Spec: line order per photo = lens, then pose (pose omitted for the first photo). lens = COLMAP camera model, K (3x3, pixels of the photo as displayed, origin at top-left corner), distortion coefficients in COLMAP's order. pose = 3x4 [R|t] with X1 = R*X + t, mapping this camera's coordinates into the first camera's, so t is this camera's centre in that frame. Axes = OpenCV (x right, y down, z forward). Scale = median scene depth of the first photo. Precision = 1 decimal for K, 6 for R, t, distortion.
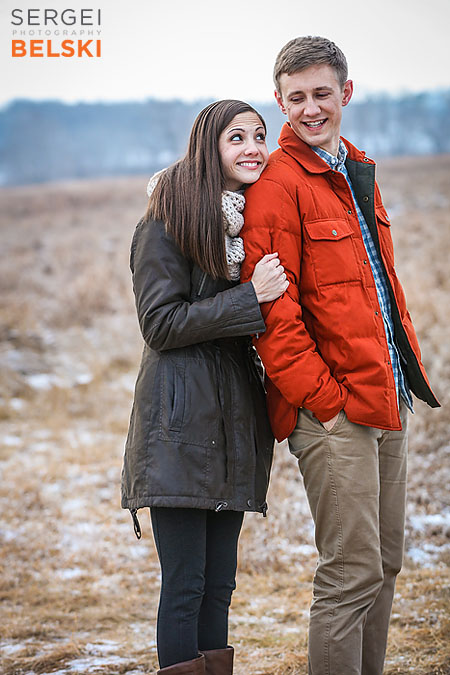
lens RADIAL K [[2149.0, 0, 225.0], [0, 2149.0, 337.5], [0, 0, 1]] dist [0.144855, -2.246723]
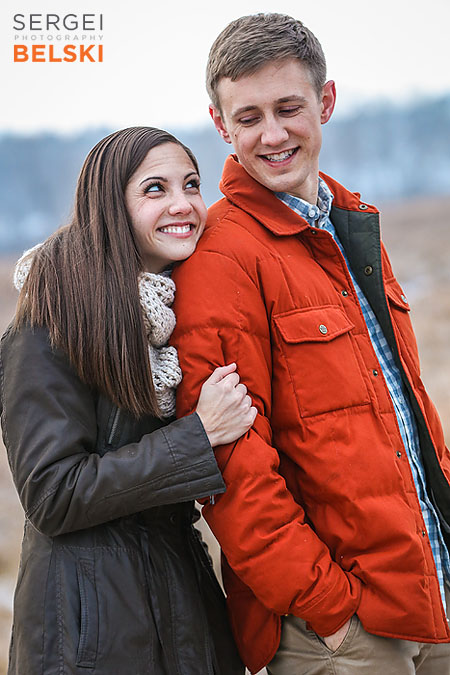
lens RADIAL K [[2773.7, 0, 225.0], [0, 2773.7, 337.5], [0, 0, 1]] dist [-0.062701, -0.118876]
pose [[0.997998, -0.062156, 0.011672, 0.013273], [0.062609, 0.997088, -0.043543, -0.013384], [-0.008932, 0.044187, 0.998983, 0.202310]]
